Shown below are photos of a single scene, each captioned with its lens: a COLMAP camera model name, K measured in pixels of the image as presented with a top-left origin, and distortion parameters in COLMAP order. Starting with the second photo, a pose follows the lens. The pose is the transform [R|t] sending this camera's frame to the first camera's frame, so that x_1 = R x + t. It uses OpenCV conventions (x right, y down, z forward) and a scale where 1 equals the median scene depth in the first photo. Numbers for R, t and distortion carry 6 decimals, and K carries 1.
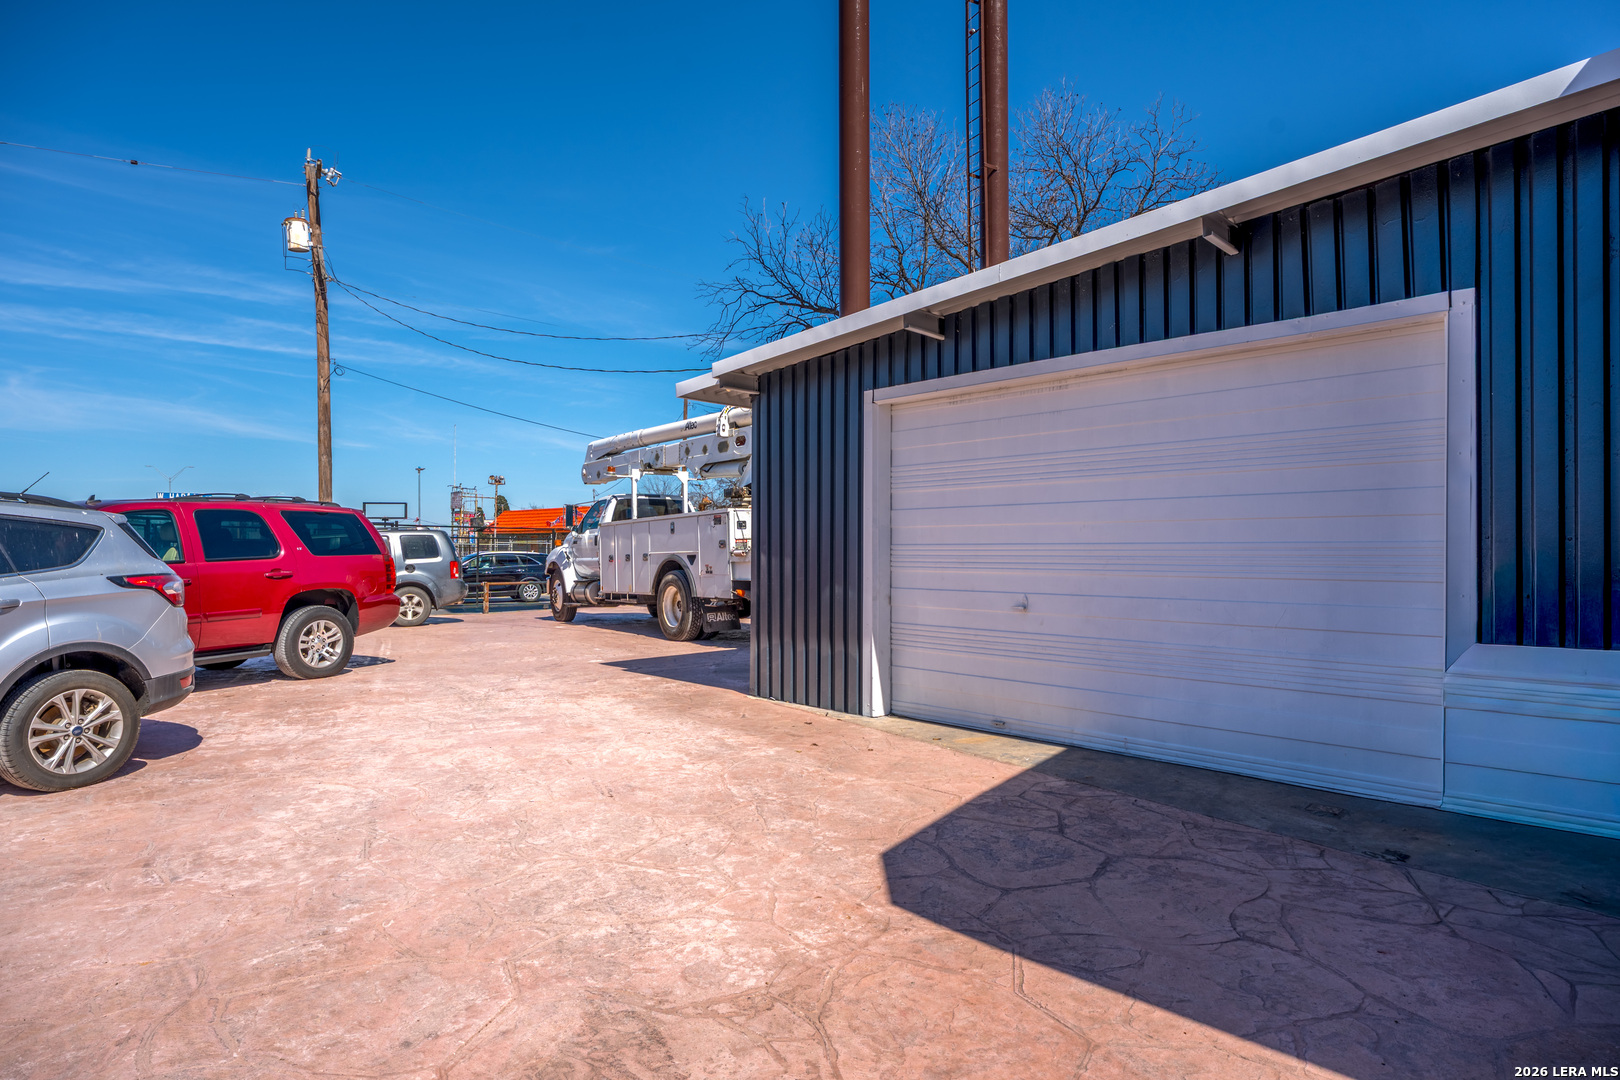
lens RADIAL K [[894.5, 0, 811.2], [0, 894.5, 543.7], [0, 0, 1]] dist [-0.017882, 0.000265]
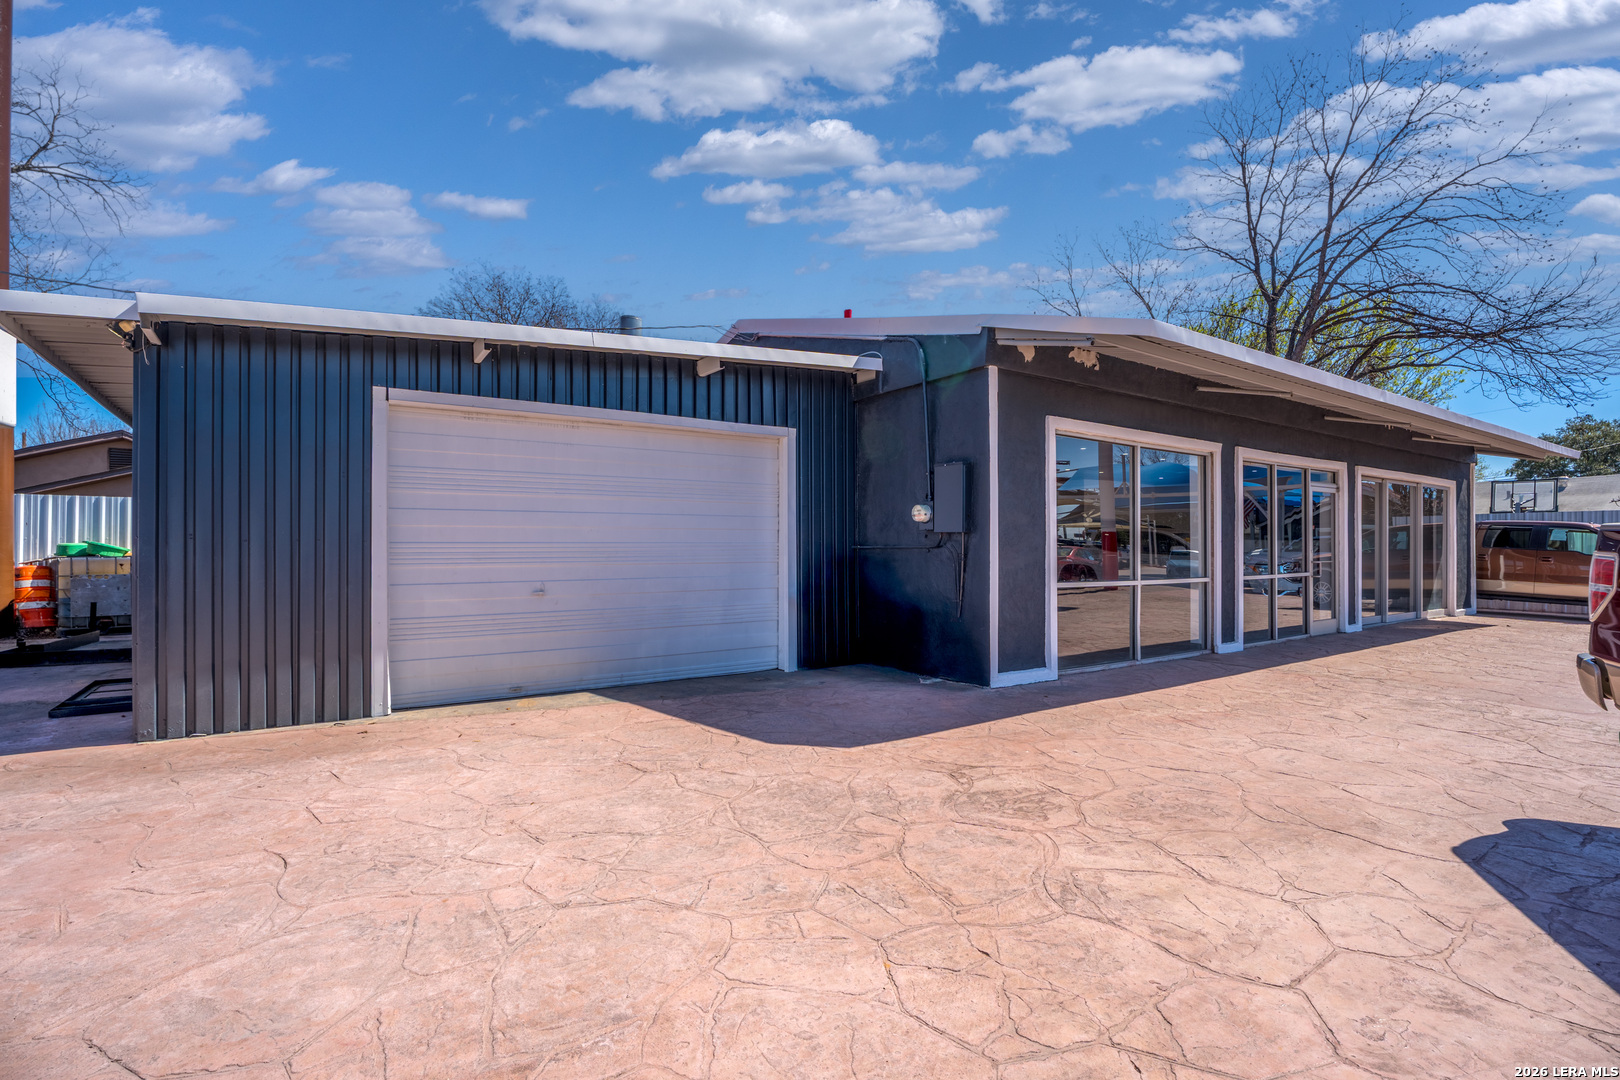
lens RADIAL K [[742.5, 0, 807.1], [0, 742.5, 542.1], [0, 0, 1]] dist [-0.013272, 0.001244]
pose [[0.180260, 0.005660, 0.983603, -0.732298], [-0.004611, 0.999977, -0.004910, 0.003123], [-0.983608, -0.003650, 0.180282, 0.433857]]
